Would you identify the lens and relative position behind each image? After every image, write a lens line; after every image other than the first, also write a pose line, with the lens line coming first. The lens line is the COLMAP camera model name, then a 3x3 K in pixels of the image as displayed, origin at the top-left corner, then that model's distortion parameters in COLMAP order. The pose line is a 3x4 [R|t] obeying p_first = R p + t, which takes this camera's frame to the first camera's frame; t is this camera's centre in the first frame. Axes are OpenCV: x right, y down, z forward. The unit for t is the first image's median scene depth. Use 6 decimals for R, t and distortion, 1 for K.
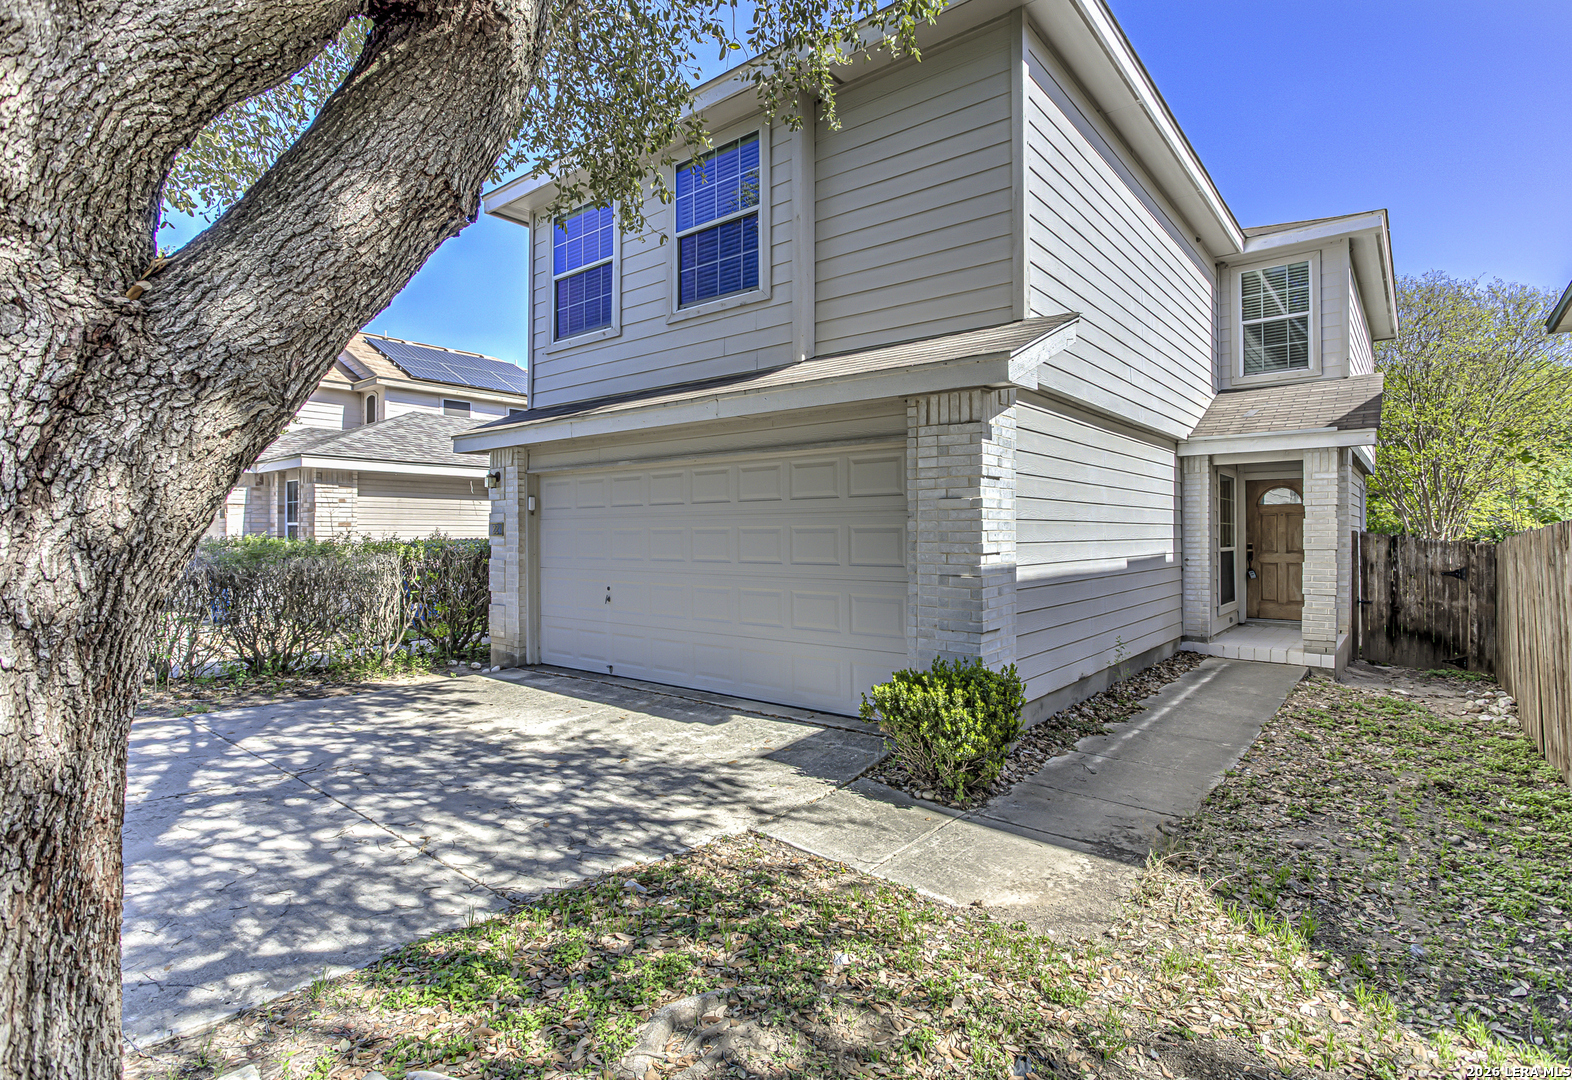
lens RADIAL K [[792.7, 0, 786.0], [0, 792.7, 540.0], [0, 0, 1]] dist [-0.001295, -0.000028]
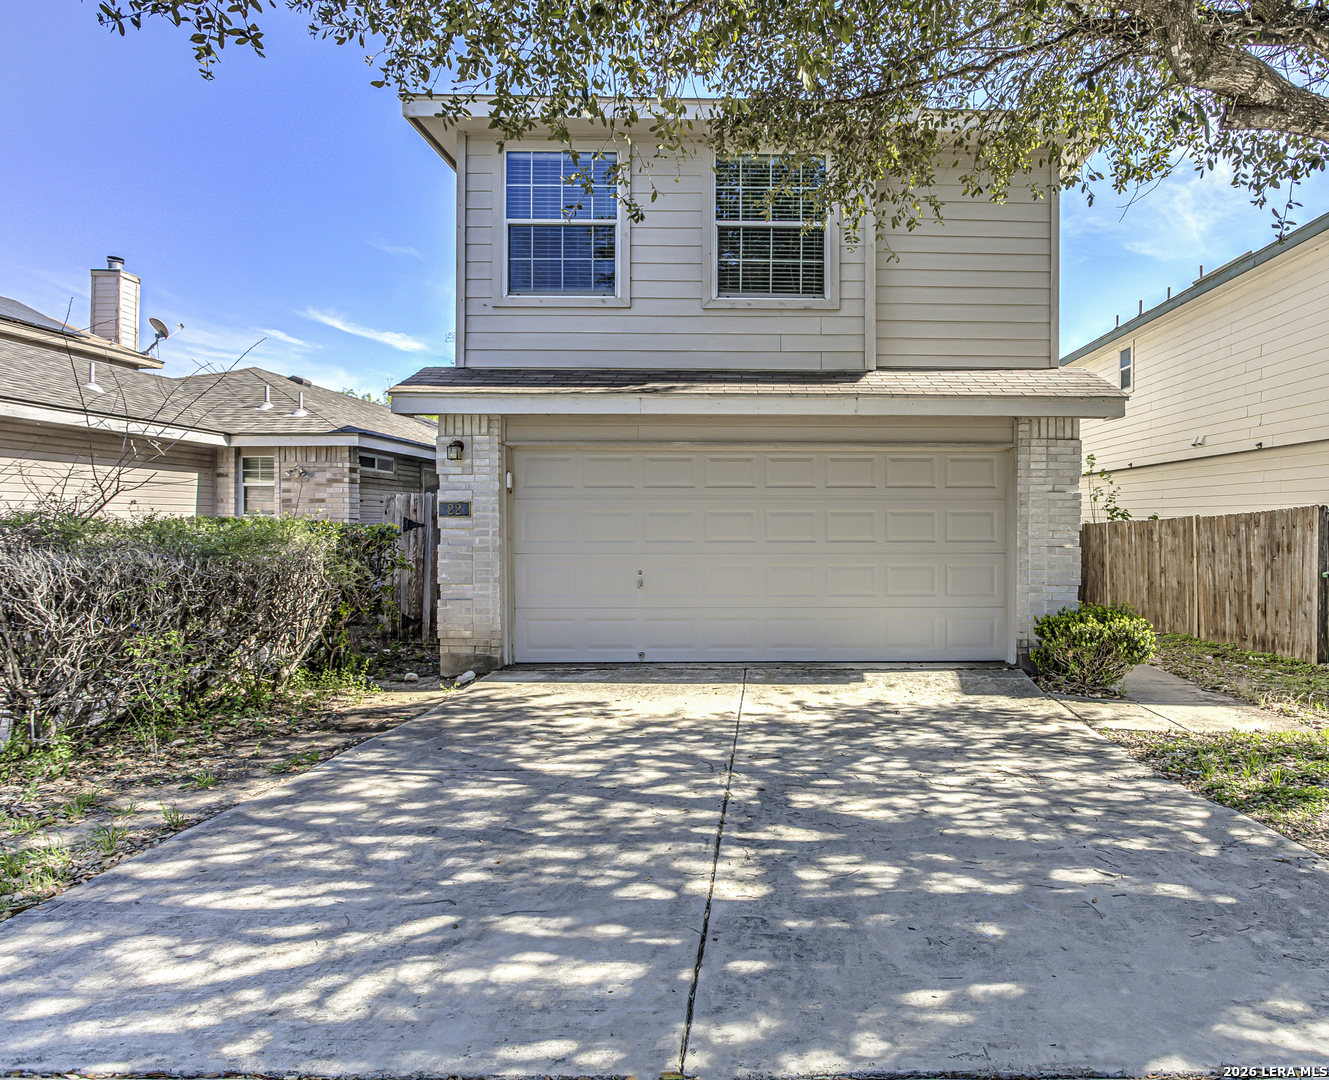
lens RADIAL K [[870.4, 0, 664.5], [0, 870.4, 540.0], [0, 0, 1]] dist [-0.012797, -0.000903]
pose [[0.764010, -0.011656, 0.645099, -1.022306], [0.001098, 0.999859, 0.016766, 0.004737], [-0.645204, -0.012101, 0.763915, 0.207669]]
